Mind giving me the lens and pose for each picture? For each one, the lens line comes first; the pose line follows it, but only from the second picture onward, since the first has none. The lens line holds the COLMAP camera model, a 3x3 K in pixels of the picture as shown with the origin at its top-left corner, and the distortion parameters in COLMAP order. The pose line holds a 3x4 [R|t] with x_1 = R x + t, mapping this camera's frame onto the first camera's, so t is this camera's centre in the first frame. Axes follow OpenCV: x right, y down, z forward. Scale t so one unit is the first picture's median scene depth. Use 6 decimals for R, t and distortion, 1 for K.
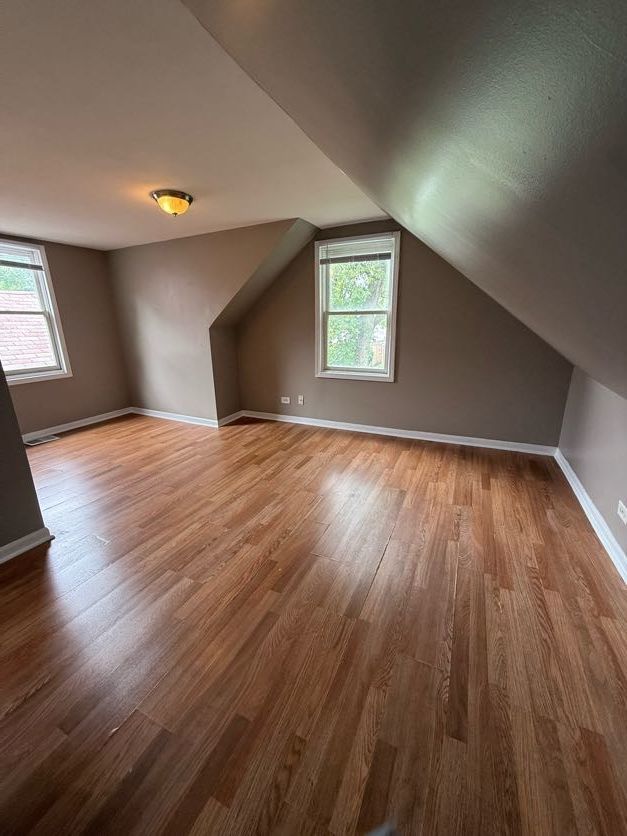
lens RADIAL K [[334.0, 0, 311.6], [0, 334.0, 419.6], [0, 0, 1]] dist [0.000914, 0.000048]
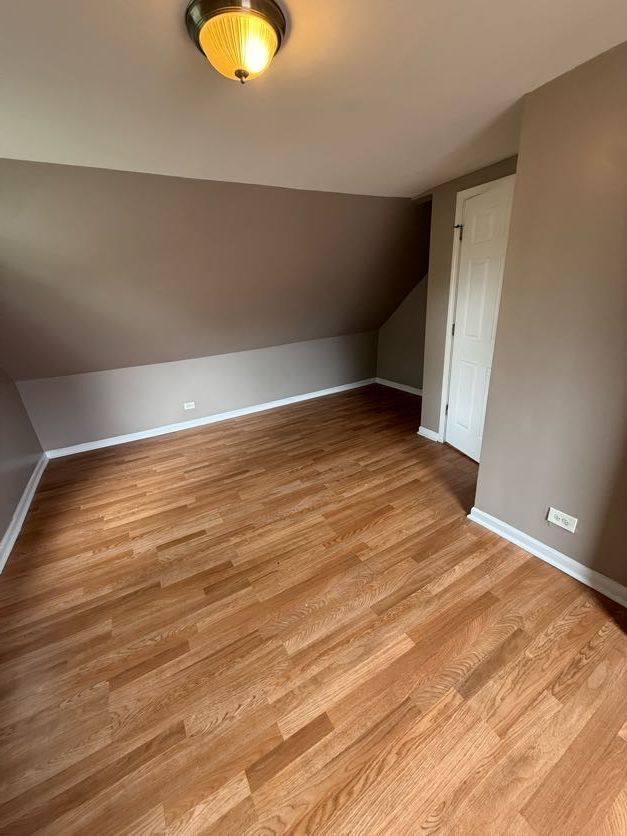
lens RADIAL K [[334.0, 0, 311.6], [0, 334.0, 419.6], [0, 0, 1]] dist [0.000914, 0.000048]
pose [[-0.823429, -0.129070, 0.552545, -0.671521], [0.231624, 0.812500, 0.534971, -0.434534], [-0.517992, 0.568493, -0.639140, 1.299769]]
